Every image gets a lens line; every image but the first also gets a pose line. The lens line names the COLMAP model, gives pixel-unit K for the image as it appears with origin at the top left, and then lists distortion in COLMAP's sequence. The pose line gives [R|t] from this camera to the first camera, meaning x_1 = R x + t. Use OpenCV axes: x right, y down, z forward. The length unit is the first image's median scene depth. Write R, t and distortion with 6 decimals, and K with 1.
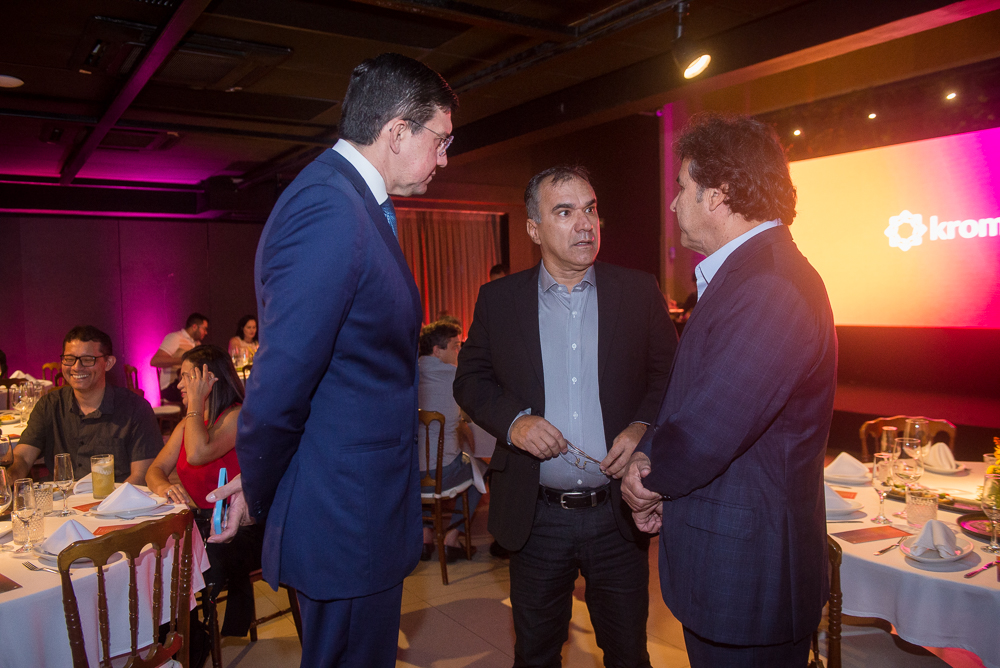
lens RADIAL K [[866.4, 0, 498.9], [0, 866.4, 337.1], [0, 0, 1]] dist [-0.004884, 0.000127]
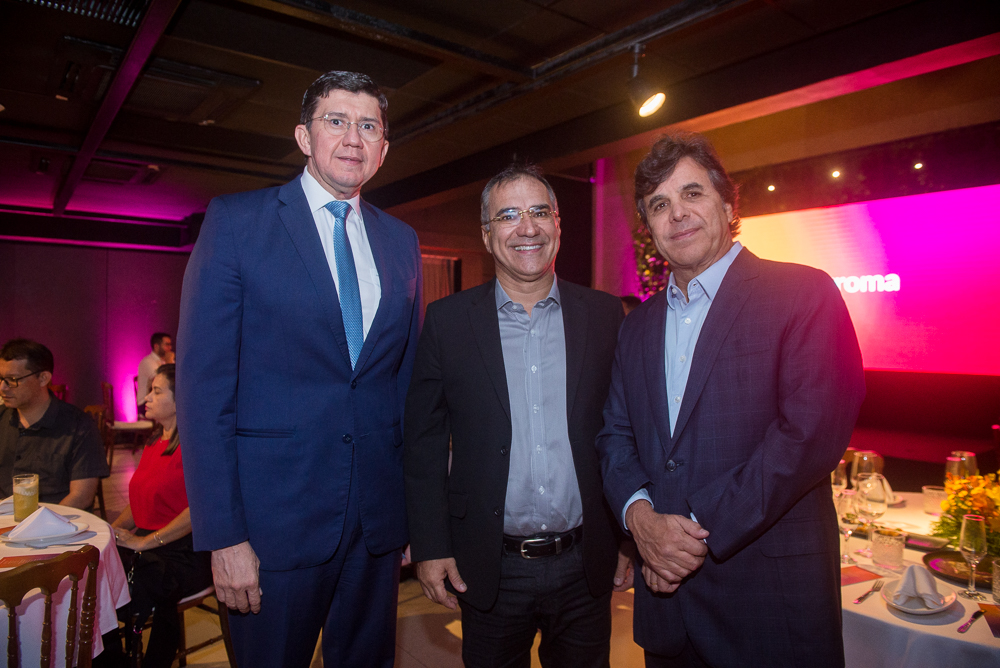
lens RADIAL K [[723.0, 0, 501.4], [0, 723.0, 340.2], [0, 0, 1]] dist [-0.051176, 0.001654]
pose [[0.997112, 0.028418, 0.070431, -0.002270], [-0.025585, 0.998840, -0.040802, 0.006937], [-0.071508, 0.038882, 0.996682, 0.156572]]
